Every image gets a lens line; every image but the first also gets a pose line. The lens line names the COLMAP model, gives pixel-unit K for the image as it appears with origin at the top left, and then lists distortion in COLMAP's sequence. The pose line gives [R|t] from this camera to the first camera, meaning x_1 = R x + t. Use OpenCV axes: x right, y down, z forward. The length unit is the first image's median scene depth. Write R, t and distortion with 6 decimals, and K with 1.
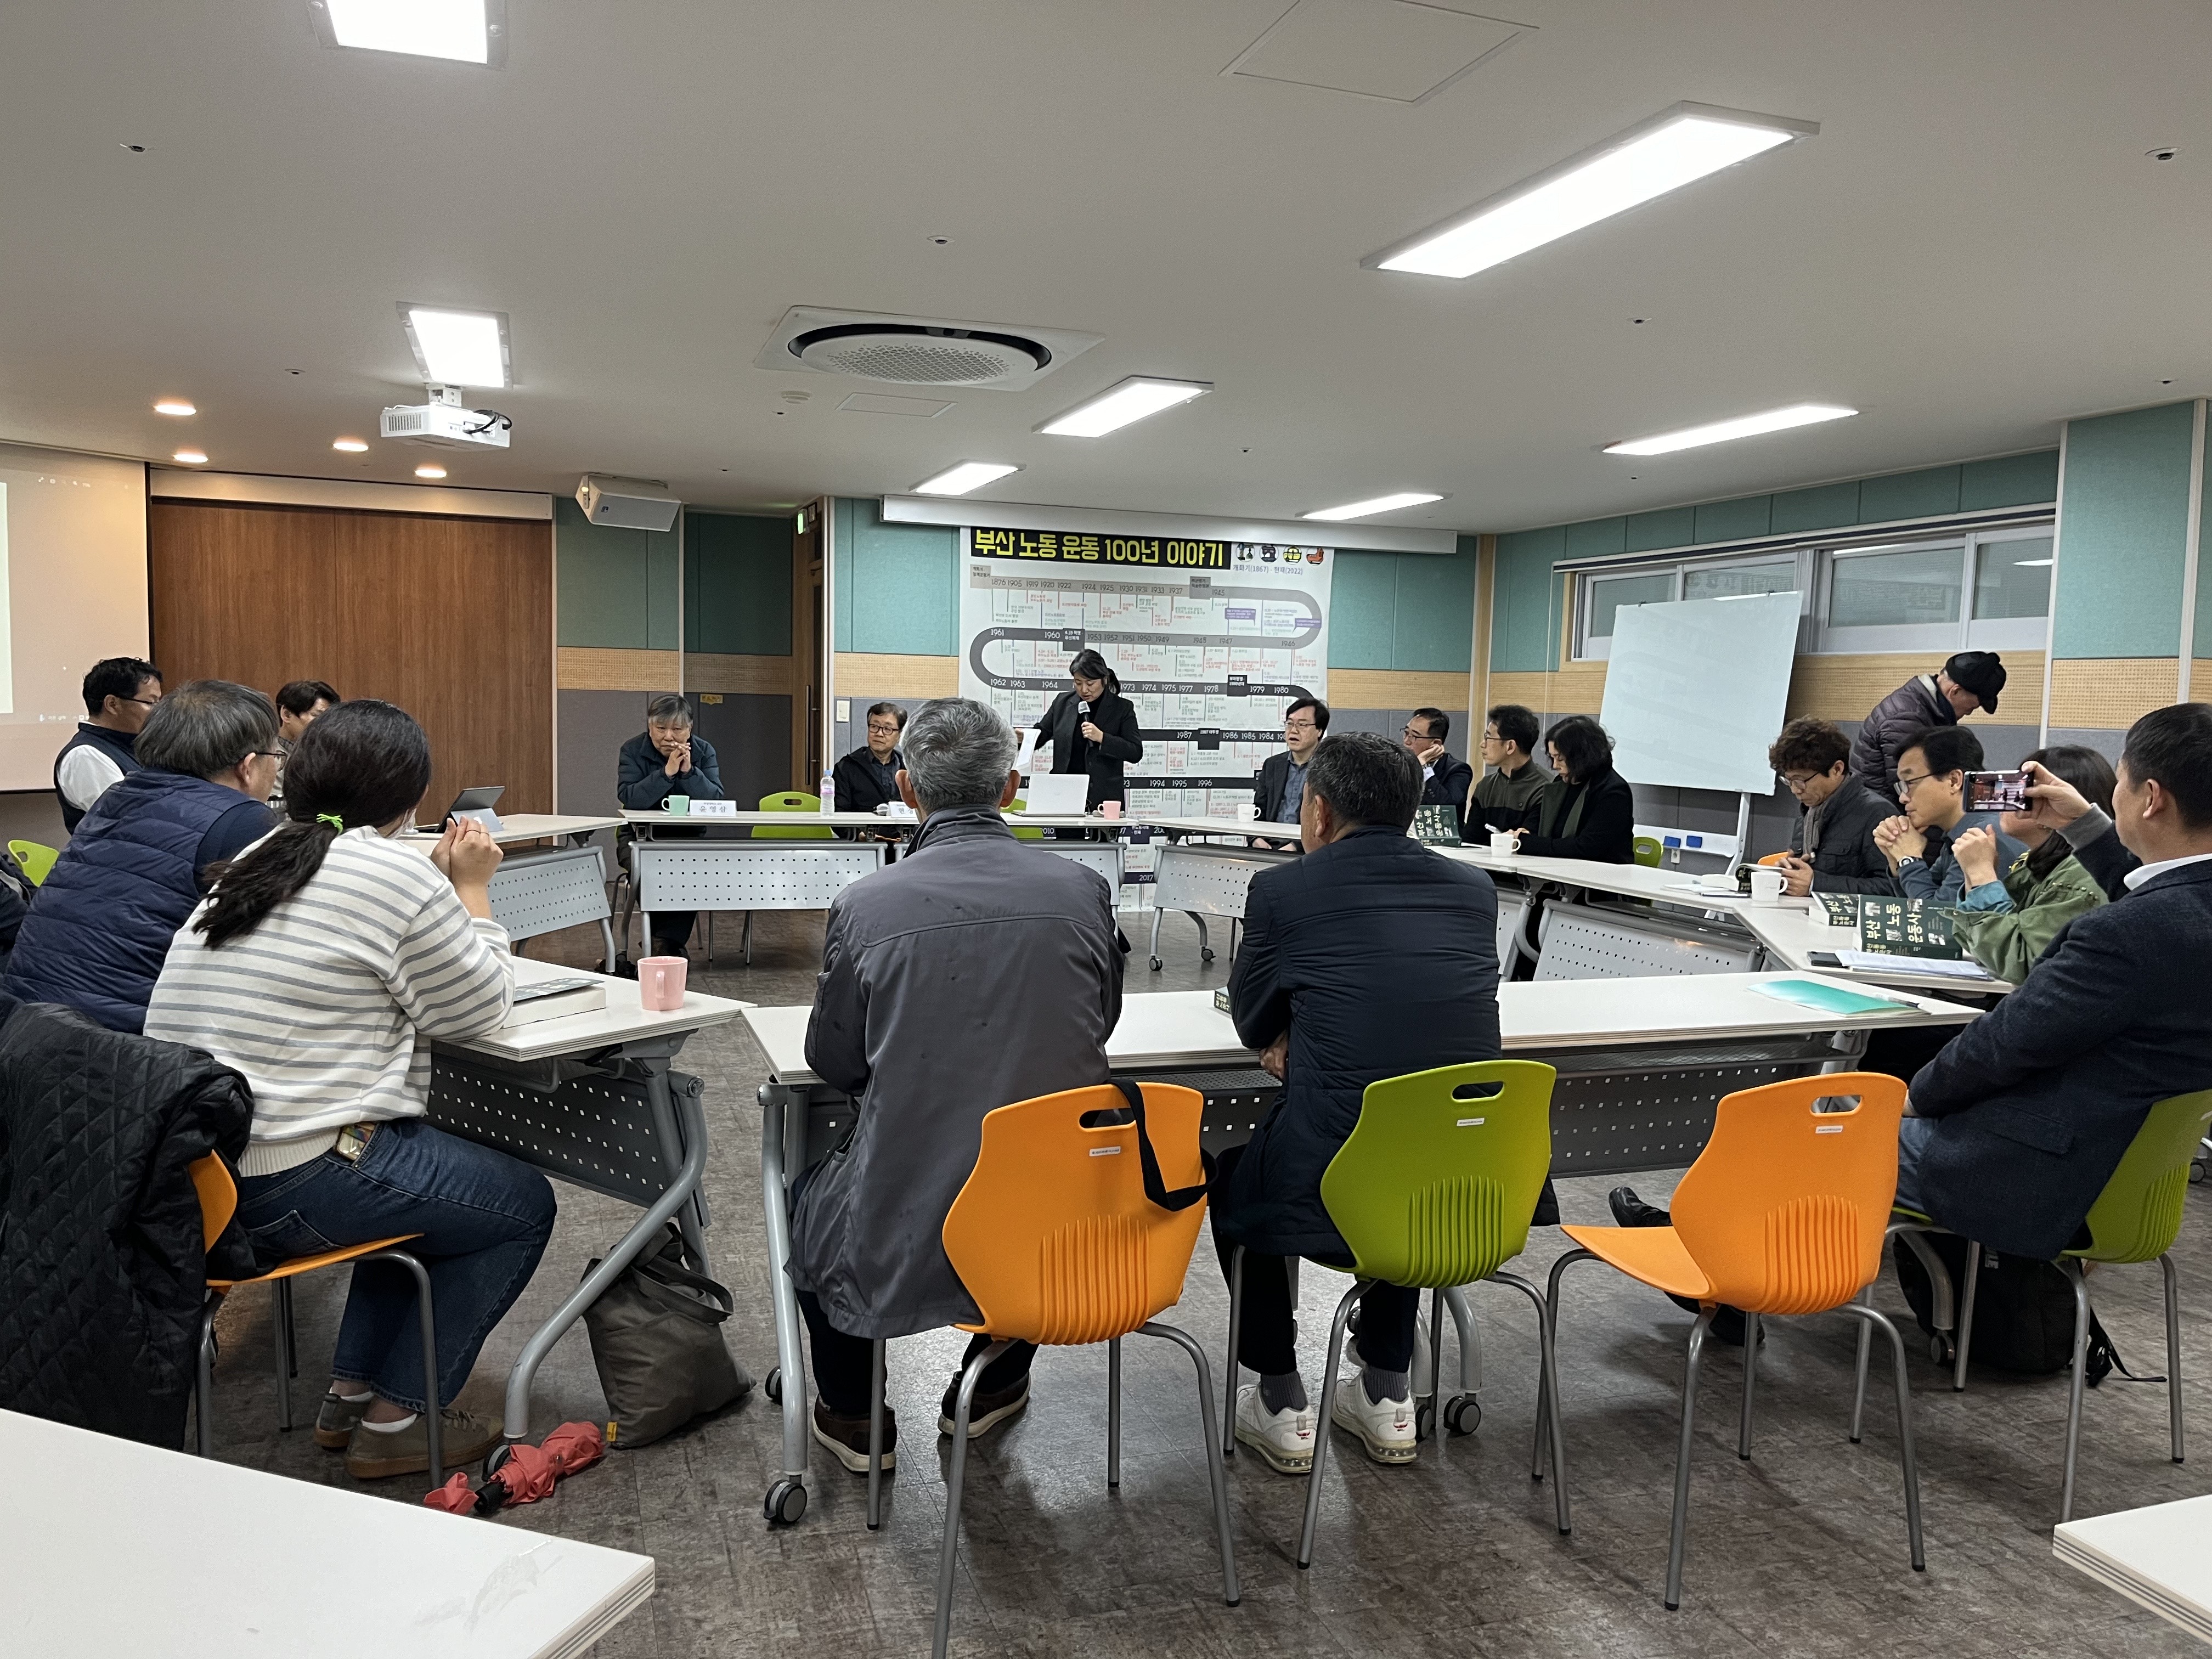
lens RADIAL K [[1699.3, 0, 1094.6], [0, 1699.3, 844.4], [0, 0, 1]] dist [0.056893, -0.035438]
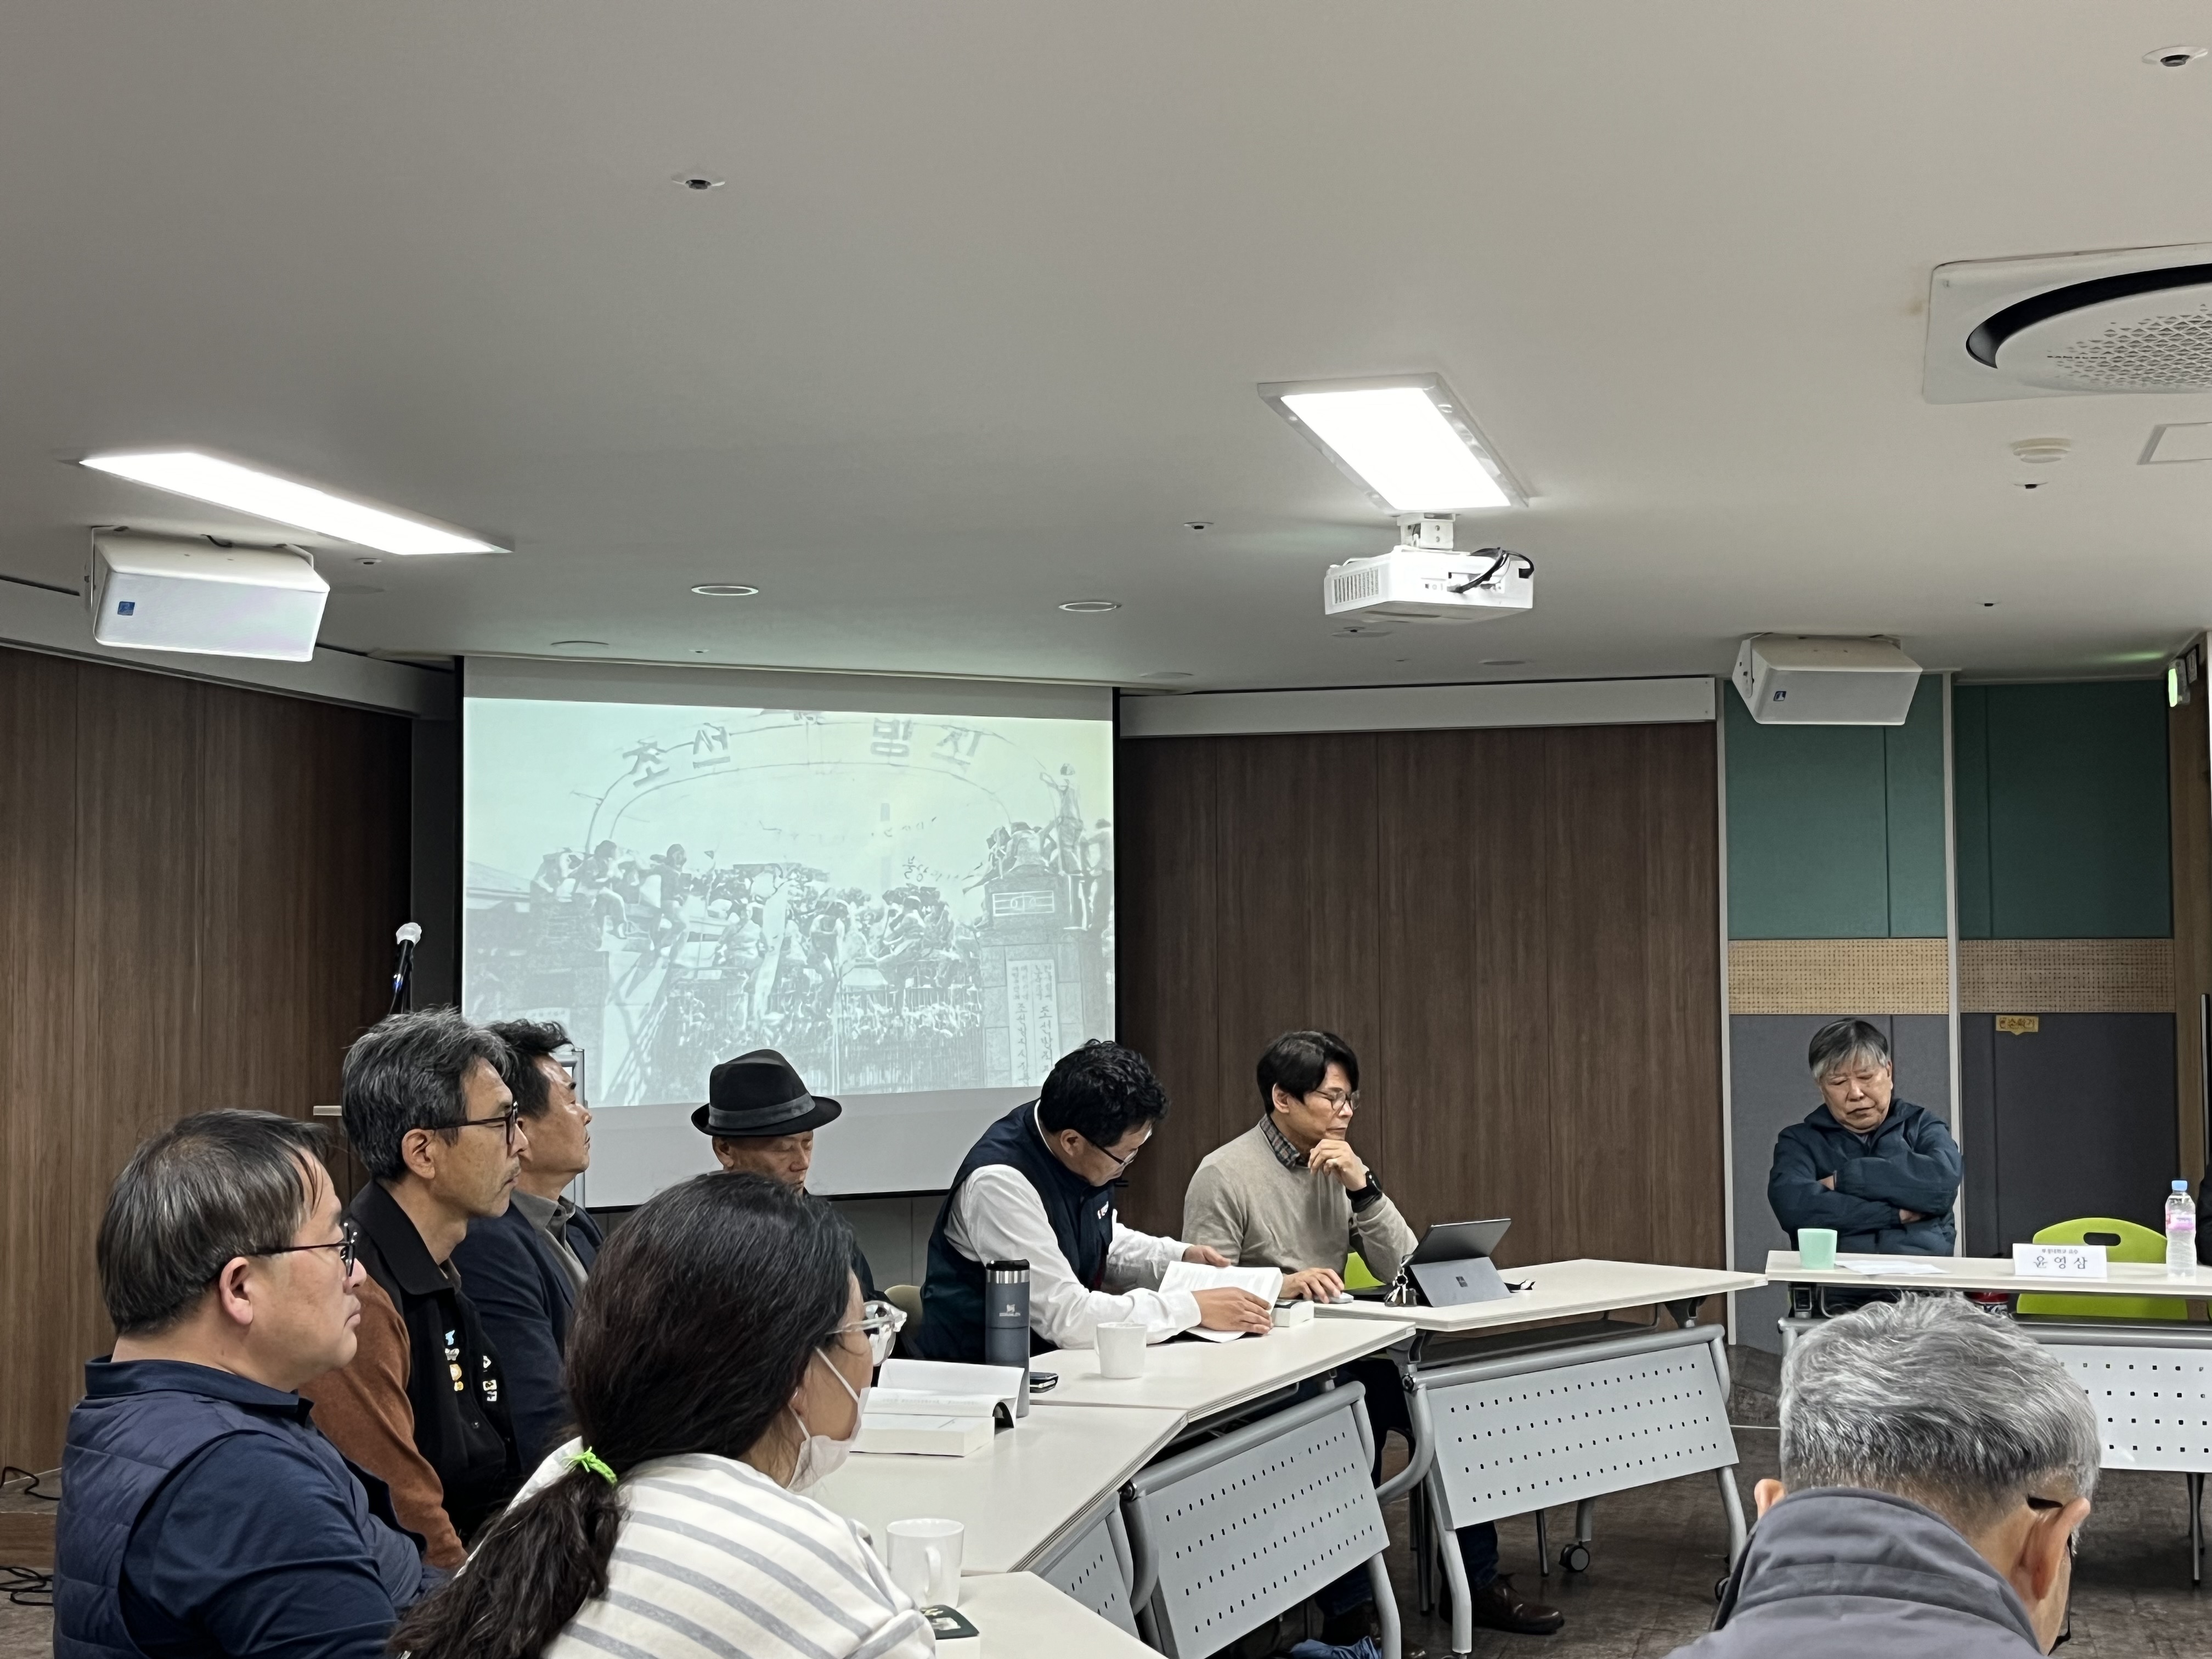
lens RADIAL K [[2822.6, 0, 1086.5], [0, 2822.6, 847.4], [0, 0, 1]] dist [0.016003, 0.000000]
pose [[0.830380, -0.053577, -0.554616, 0.029870], [-0.022222, 0.991390, -0.129042, -0.020725], [0.556754, 0.119479, 0.822040, 0.110931]]
